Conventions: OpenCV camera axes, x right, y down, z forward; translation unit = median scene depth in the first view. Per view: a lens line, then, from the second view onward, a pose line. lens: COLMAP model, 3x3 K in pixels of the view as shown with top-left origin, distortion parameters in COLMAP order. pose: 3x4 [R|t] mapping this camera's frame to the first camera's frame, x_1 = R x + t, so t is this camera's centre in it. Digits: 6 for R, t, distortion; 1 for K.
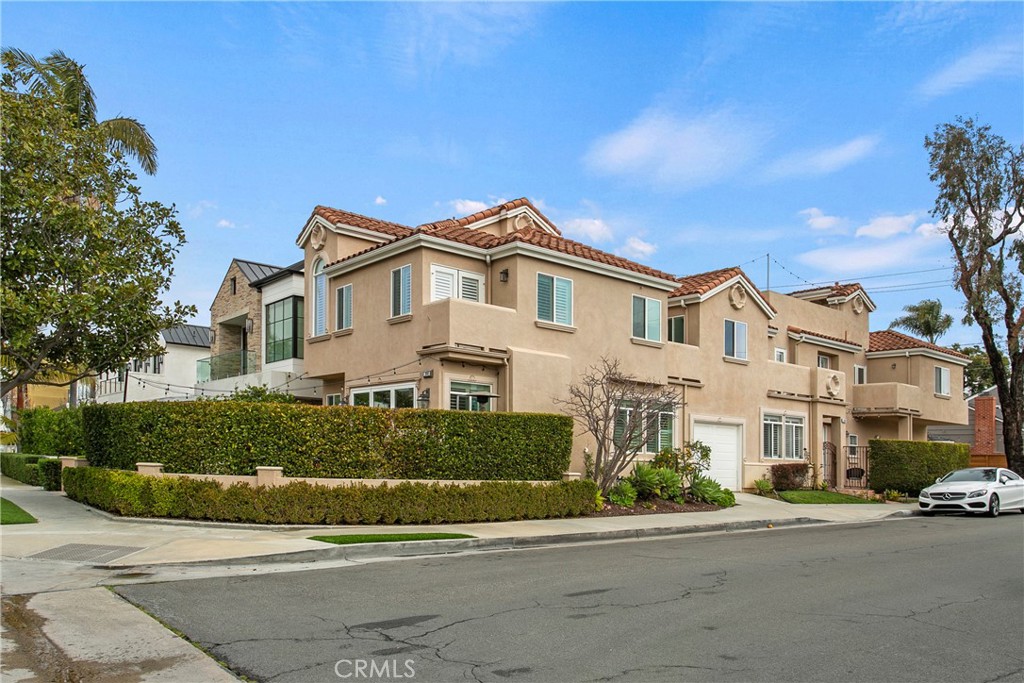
lens RADIAL K [[823.5, 0, 524.3], [0, 823.5, 341.7], [0, 0, 1]] dist [0.006726, 0.003464]
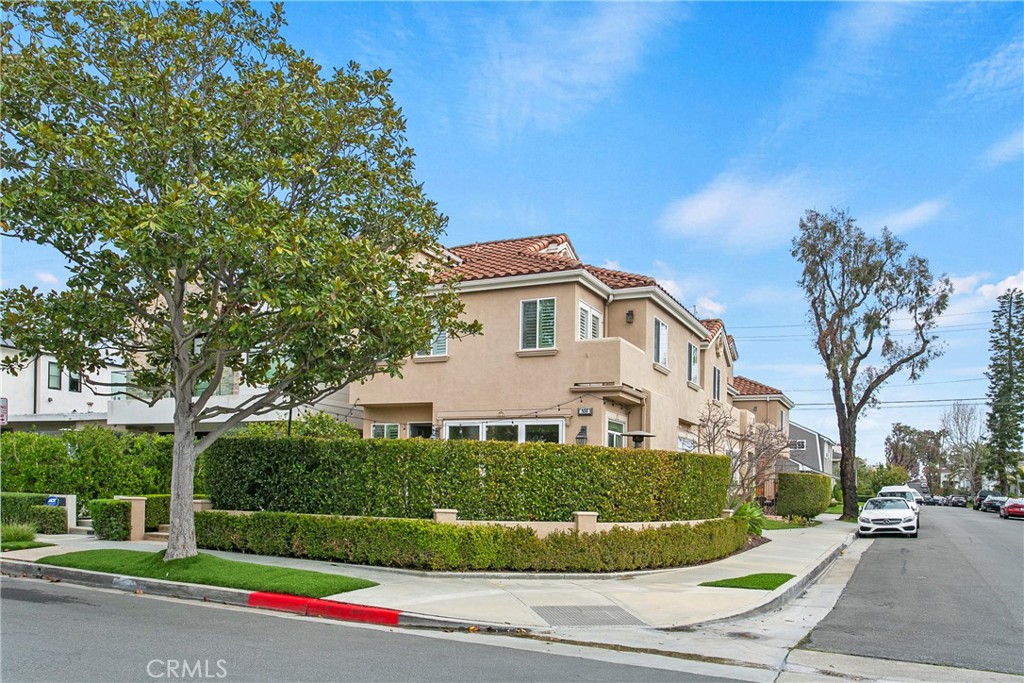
lens RADIAL K [[823.5, 0, 524.3], [0, 823.5, 341.7], [0, 0, 1]] dist [0.006726, 0.003464]
pose [[0.903227, 0.070358, 0.423356, -0.545634], [-0.060676, 0.997496, -0.036324, -0.003787], [-0.424852, 0.007121, 0.905235, 0.115302]]
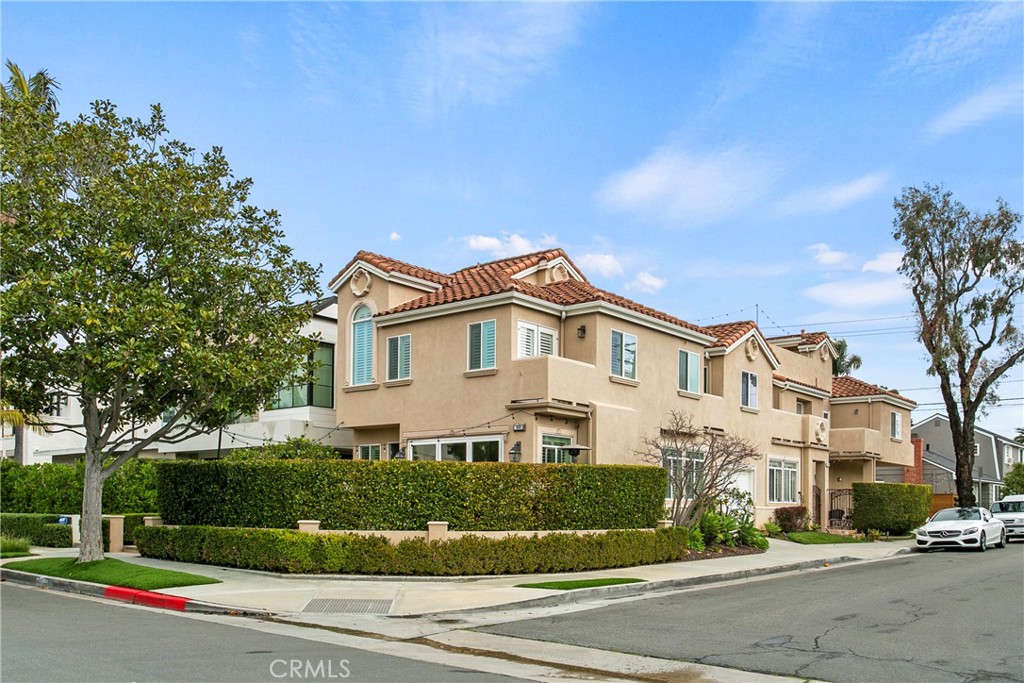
lens RADIAL K [[931.7, 0, 539.1], [0, 931.7, 366.8], [0, 0, 1]] dist [0.012374, 0.007161]
pose [[0.979414, 0.010709, 0.201577, -0.292317], [-0.010112, 0.999941, -0.003991, -0.028995], [-0.201608, 0.001870, 0.979464, -0.130546]]
